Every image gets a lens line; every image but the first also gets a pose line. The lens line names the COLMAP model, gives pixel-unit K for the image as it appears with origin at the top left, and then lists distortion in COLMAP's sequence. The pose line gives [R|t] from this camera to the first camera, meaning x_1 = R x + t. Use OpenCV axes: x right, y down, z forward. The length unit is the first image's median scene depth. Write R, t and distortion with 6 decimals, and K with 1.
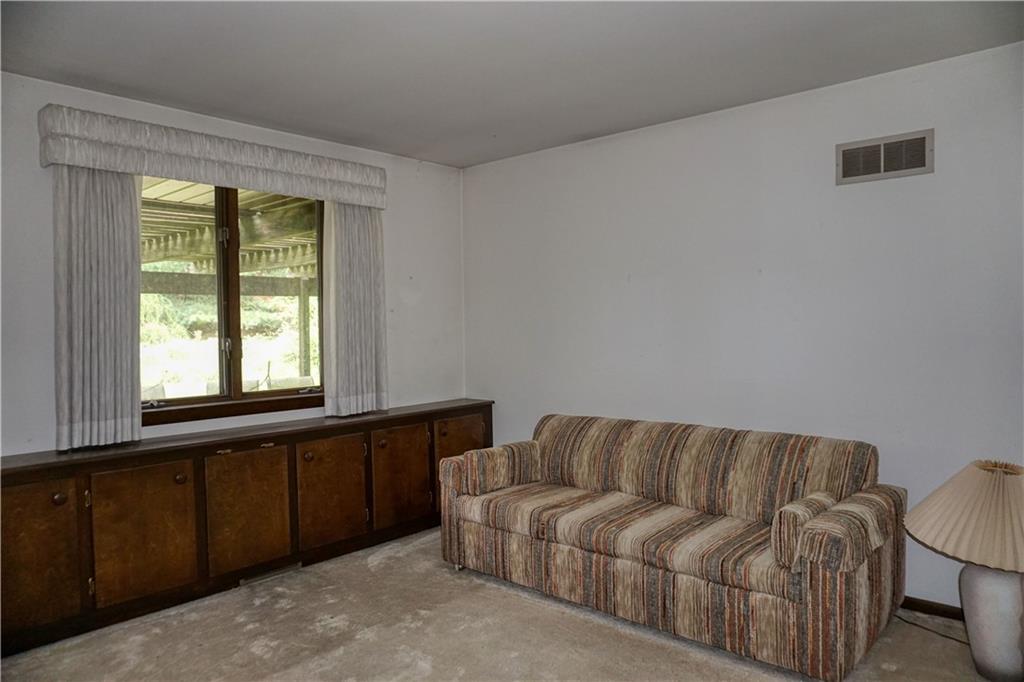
lens RADIAL K [[674.4, 0, 511.6], [0, 674.4, 320.8], [0, 0, 1]] dist [-0.001757, -0.000863]
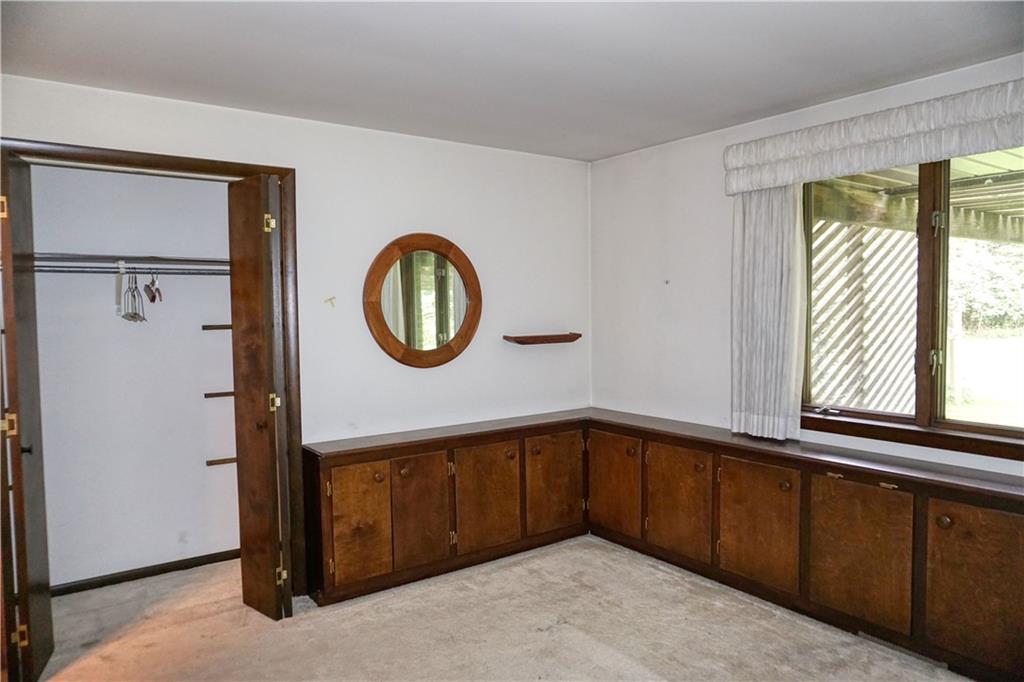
lens RADIAL K [[690.1, 0, 512.0], [0, 690.1, 341.0], [0, 0, 1]] dist [0.002644, 0.001451]
pose [[-0.185807, 0.054978, -0.981047, 0.570778], [0.002391, 0.998456, 0.055501, -0.038045], [0.982583, 0.007967, -0.185651, 0.782584]]
